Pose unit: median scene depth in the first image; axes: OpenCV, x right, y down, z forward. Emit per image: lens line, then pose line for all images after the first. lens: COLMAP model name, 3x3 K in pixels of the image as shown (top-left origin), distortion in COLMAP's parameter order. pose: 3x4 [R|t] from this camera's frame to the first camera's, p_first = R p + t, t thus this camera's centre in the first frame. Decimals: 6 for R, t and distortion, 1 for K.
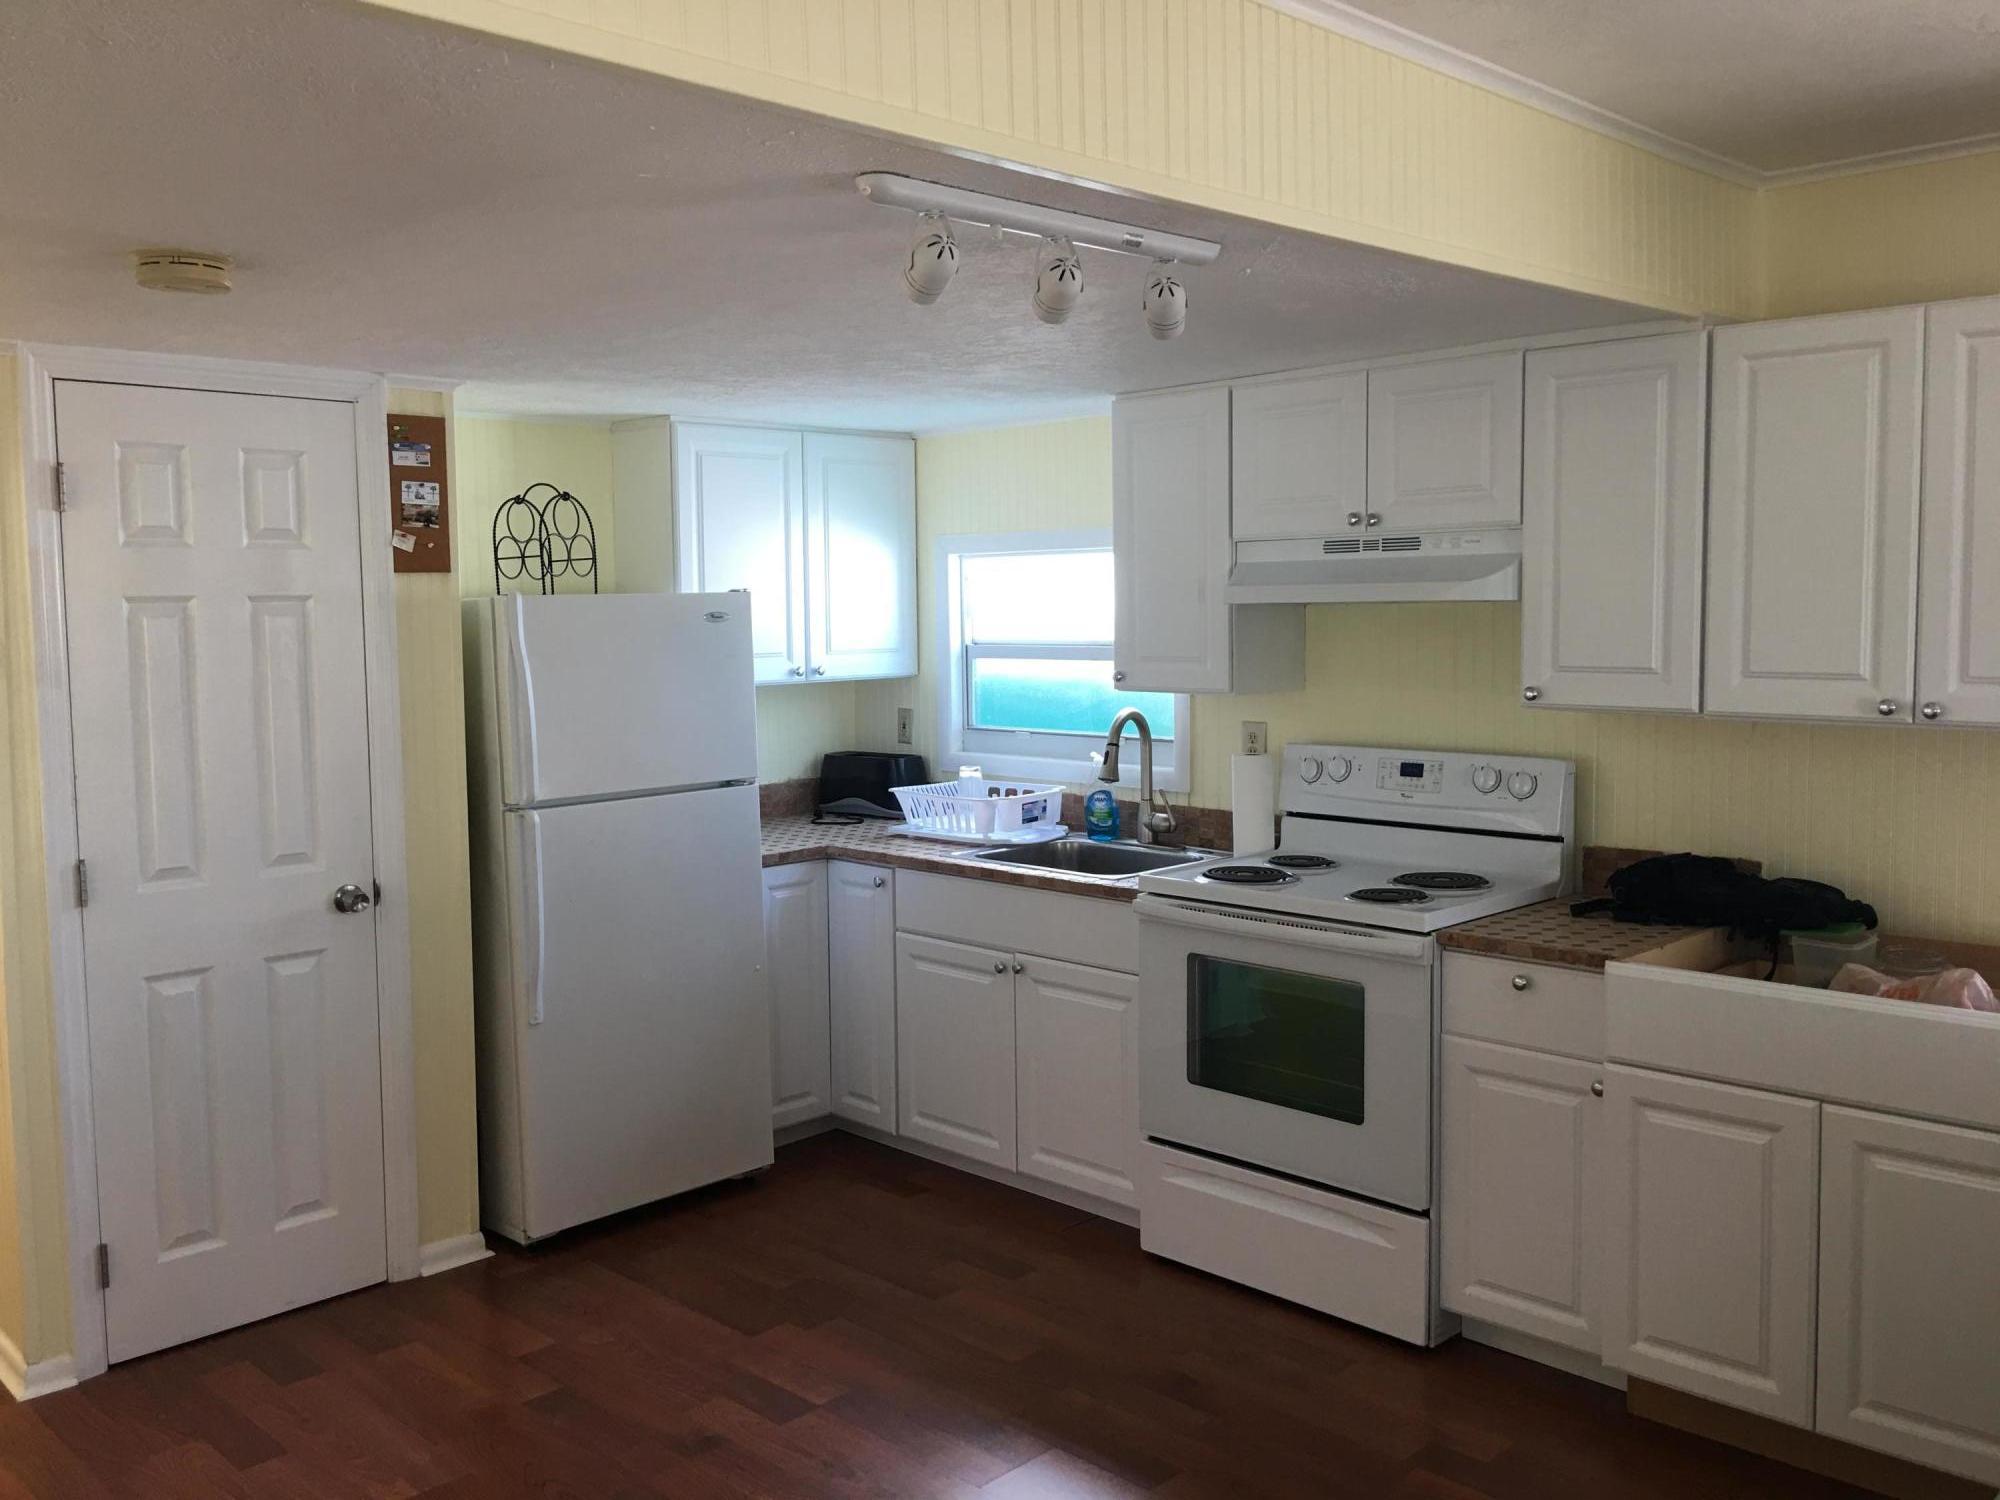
lens RADIAL K [[1681.3, 0, 1001.6], [0, 1681.3, 720.9], [0, 0, 1]] dist [0.083719, -0.117238]
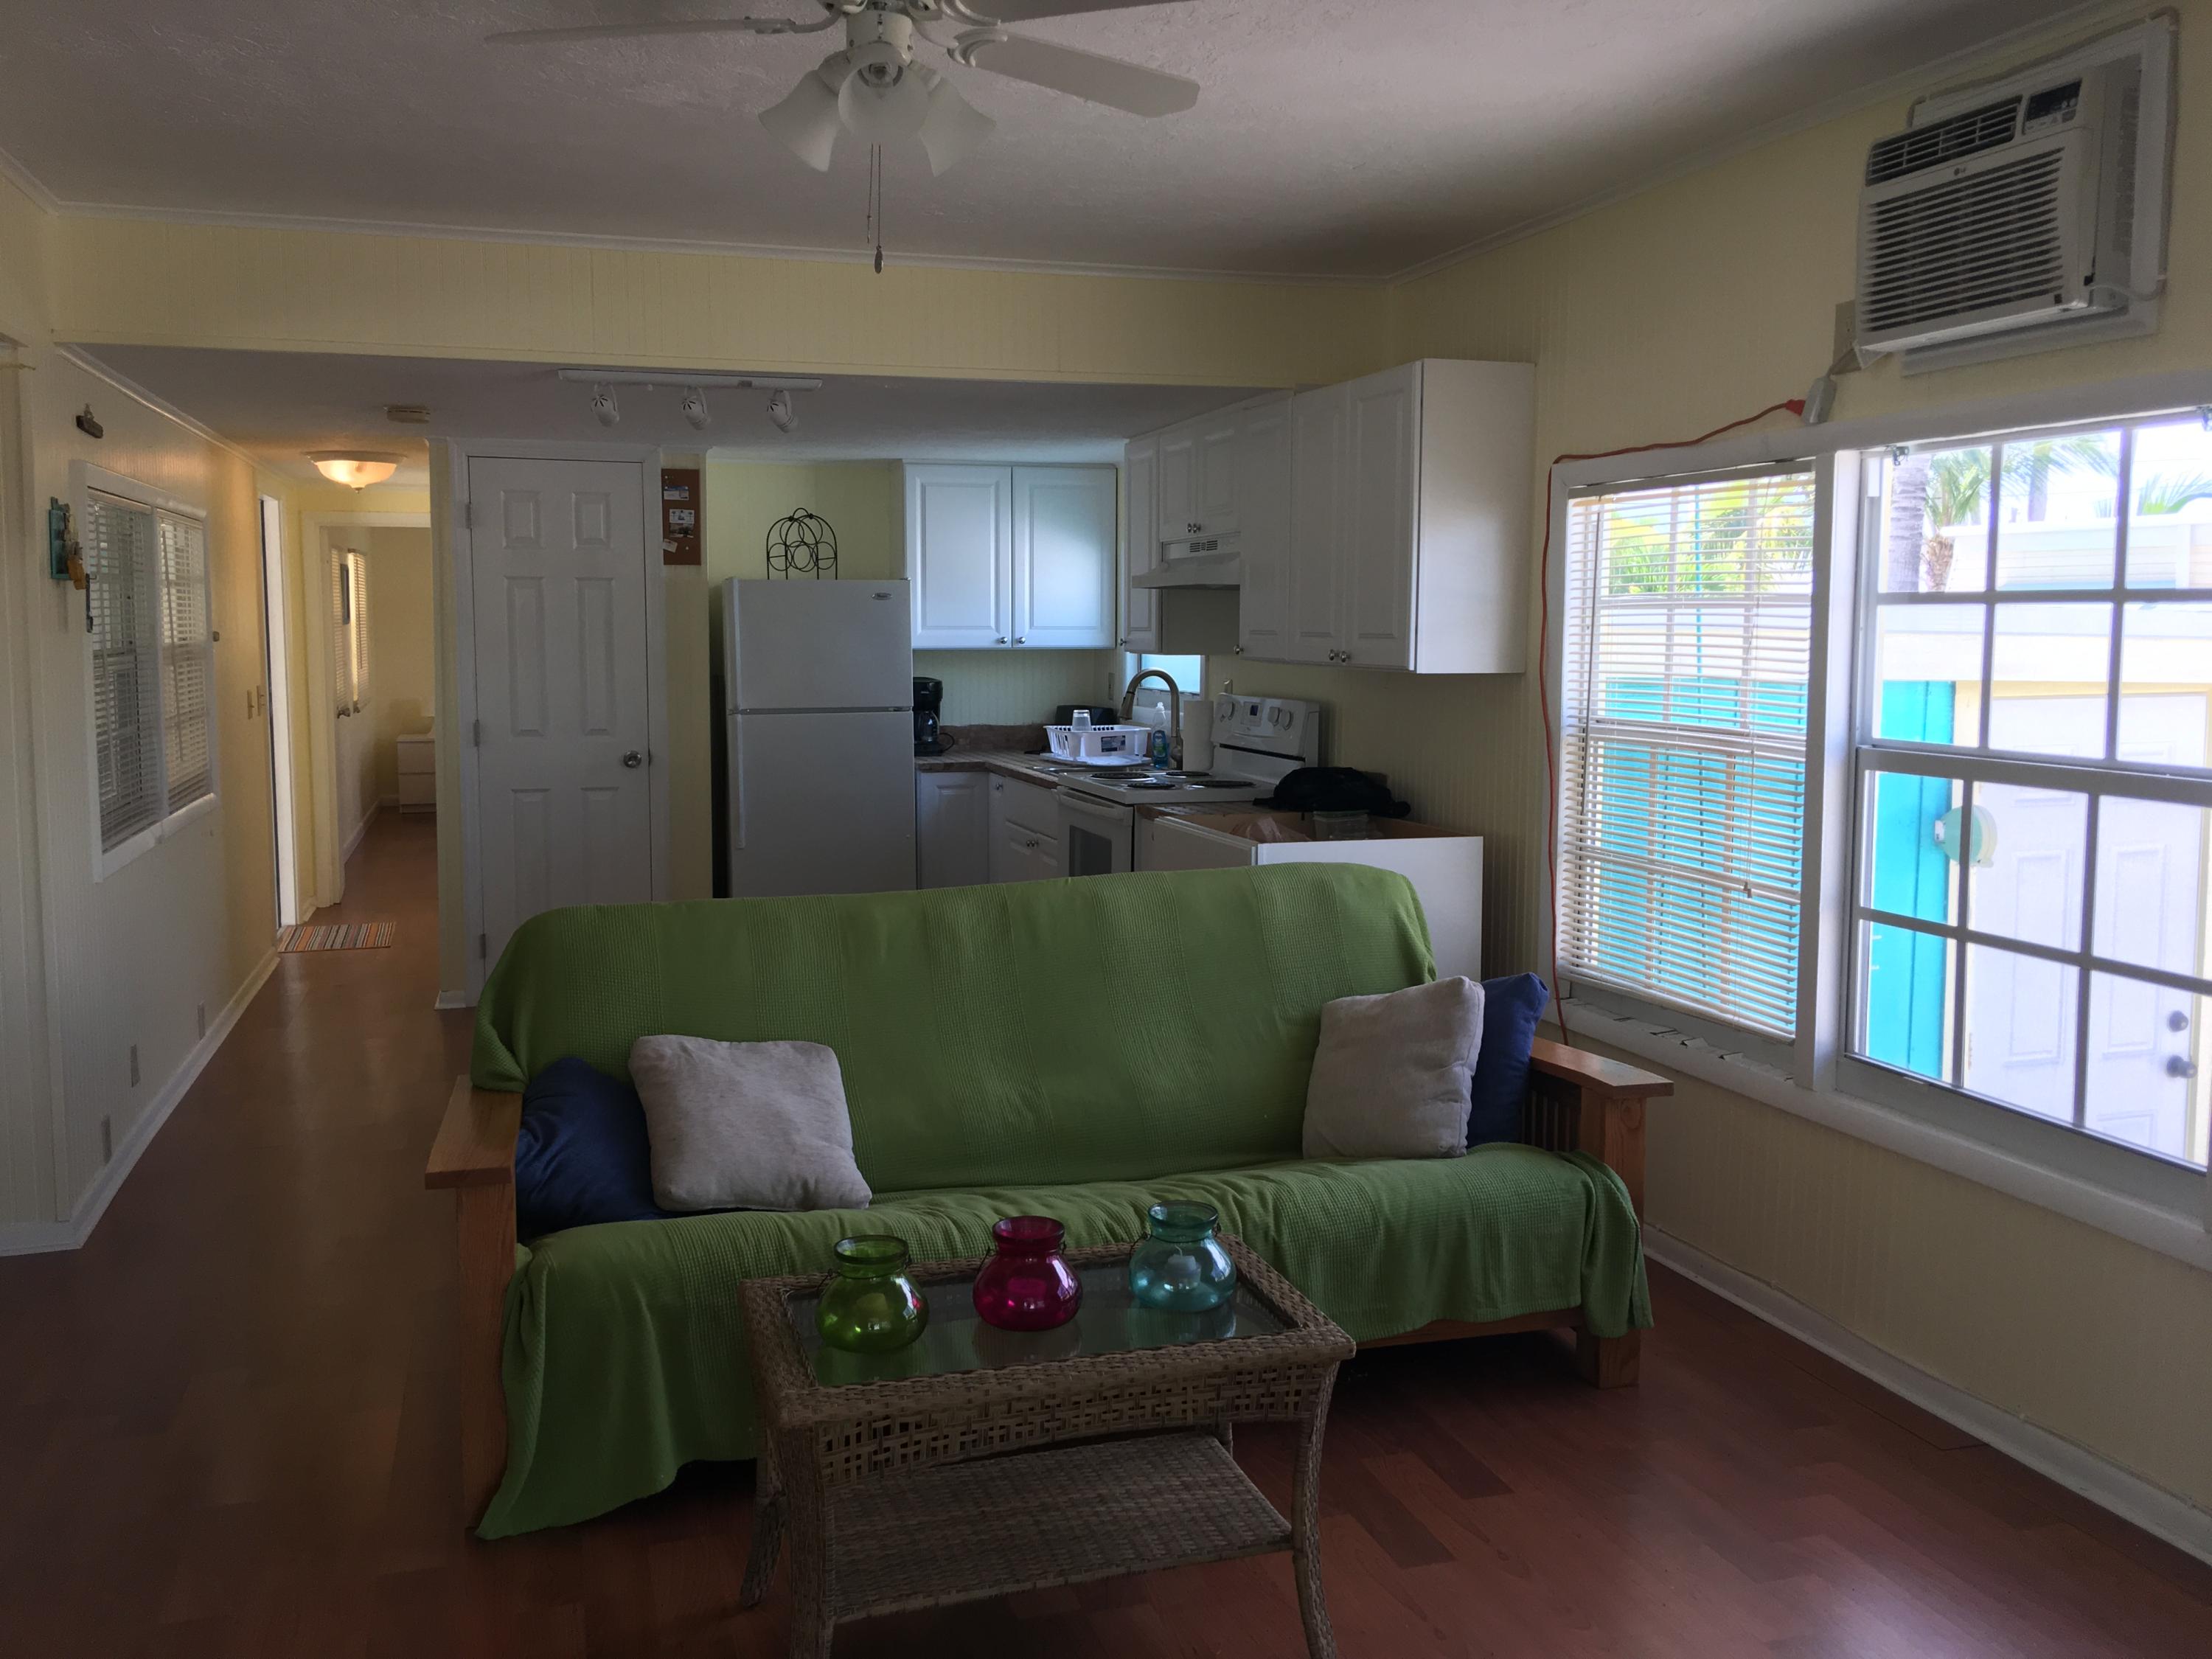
lens RADIAL K [[1859.6, 0, 1107.8], [0, 1859.6, 797.3], [0, 0, 1]] dist [0.083719, -0.117238]
pose [[0.884322, 0.058146, -0.463242, 0.868942], [-0.046434, 0.998248, 0.036659, 0.051260], [0.464562, -0.010908, 0.885473, -0.409132]]
